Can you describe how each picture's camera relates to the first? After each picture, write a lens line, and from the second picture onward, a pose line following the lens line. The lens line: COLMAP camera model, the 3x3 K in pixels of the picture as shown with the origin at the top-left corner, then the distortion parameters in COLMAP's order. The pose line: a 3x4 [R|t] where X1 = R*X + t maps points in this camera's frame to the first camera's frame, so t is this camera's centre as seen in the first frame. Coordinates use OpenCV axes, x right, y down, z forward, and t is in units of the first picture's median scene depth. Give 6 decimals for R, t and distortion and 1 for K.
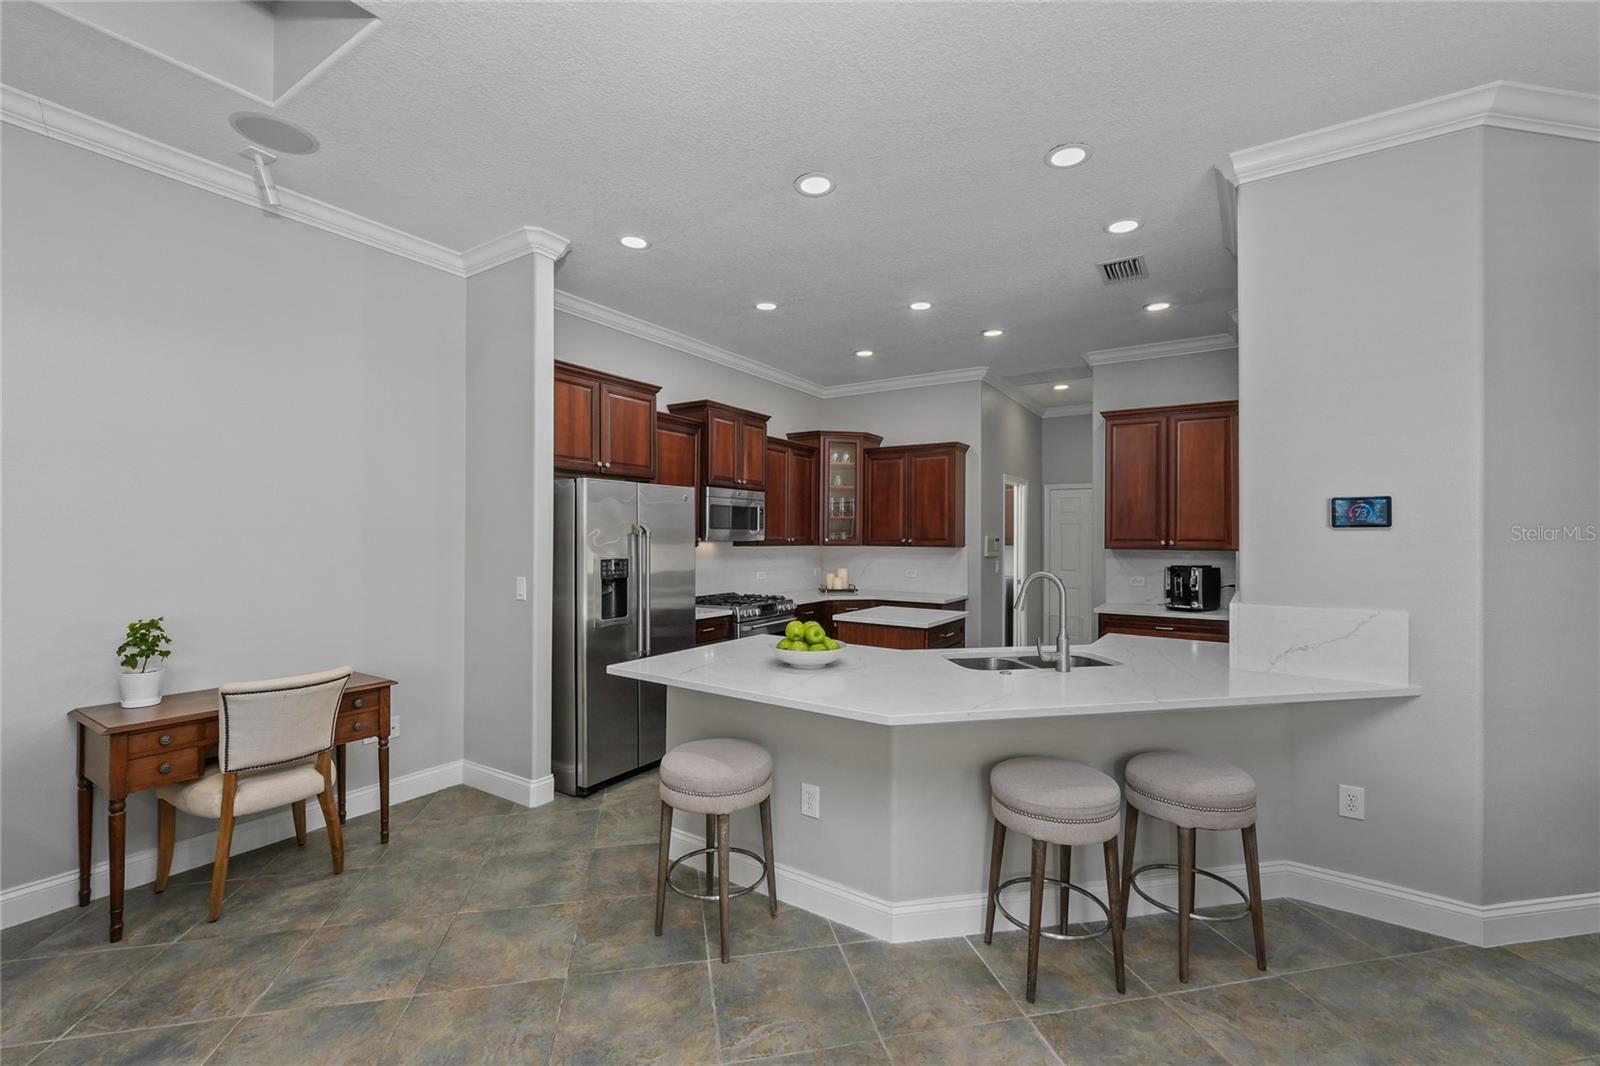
lens RADIAL K [[680.1, 0, 802.0], [0, 680.1, 534.3], [0, 0, 1]] dist [0.001462, 0.000813]
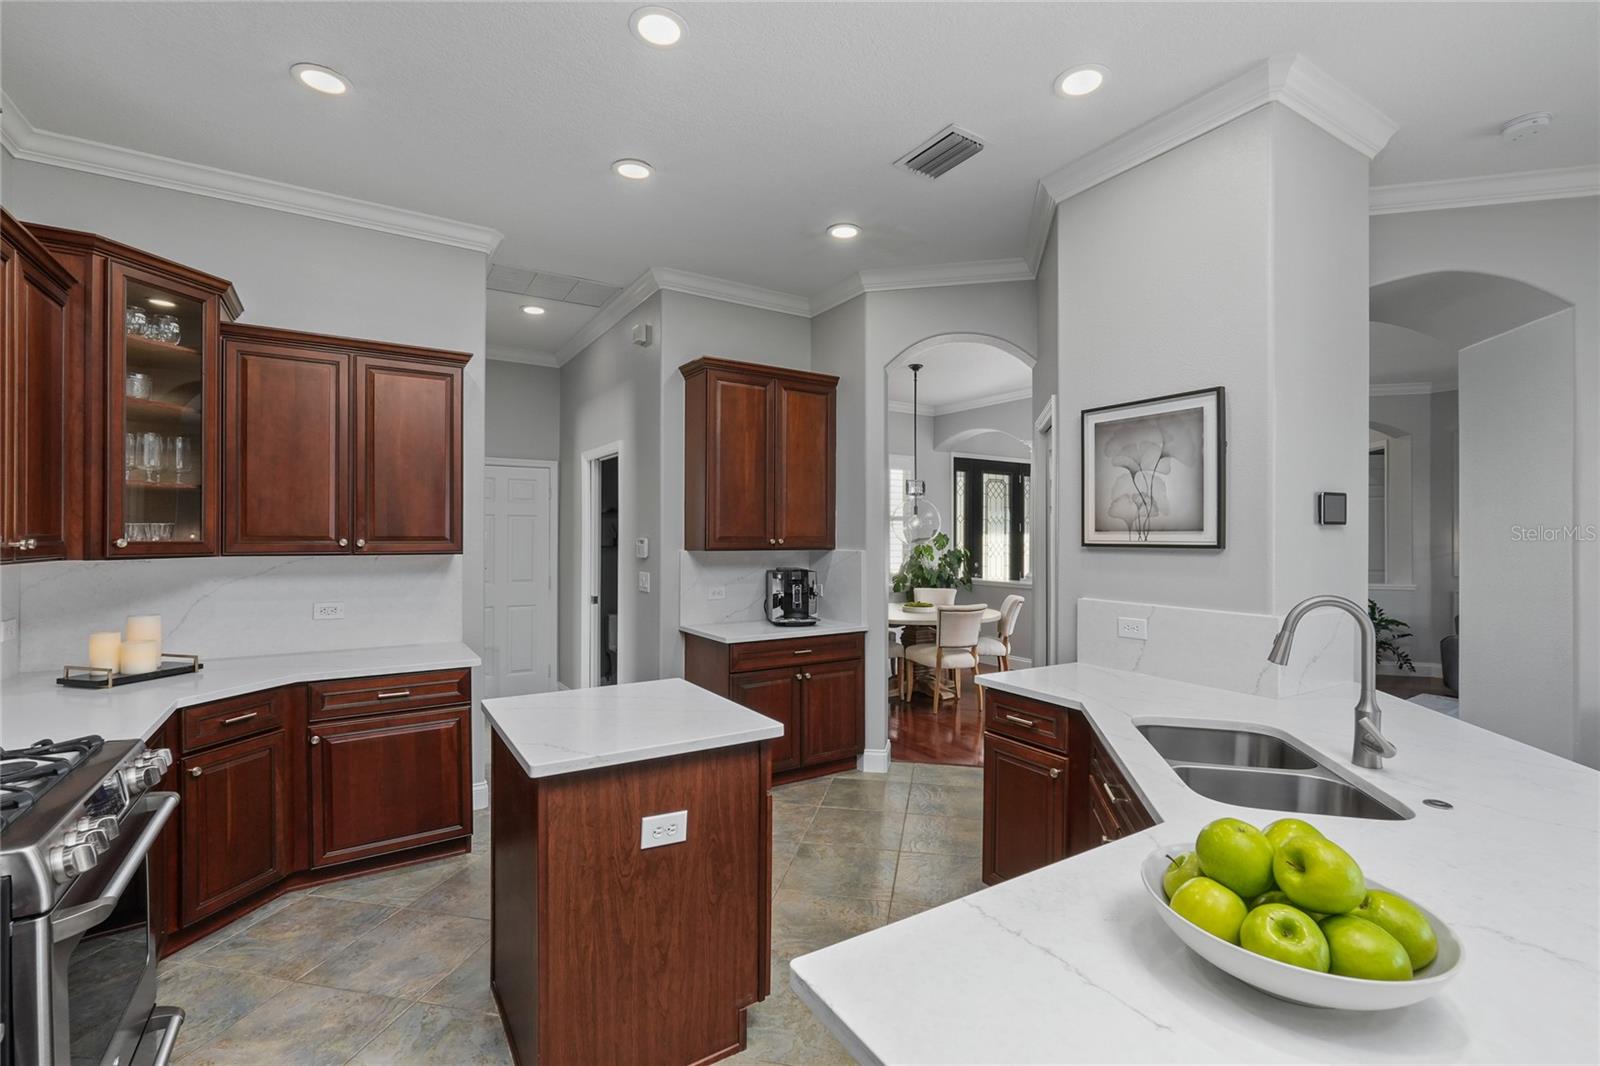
lens RADIAL K [[685.7, 0, 800.0], [0, 685.7, 533.0], [0, 0, 1]] dist [-0.000211, 0.000407]
pose [[0.403898, 0.002080, 0.914802, -0.155403], [-0.002196, 0.999997, -0.001304, 0.002501], [-0.914801, -0.001483, 0.403901, 0.532094]]
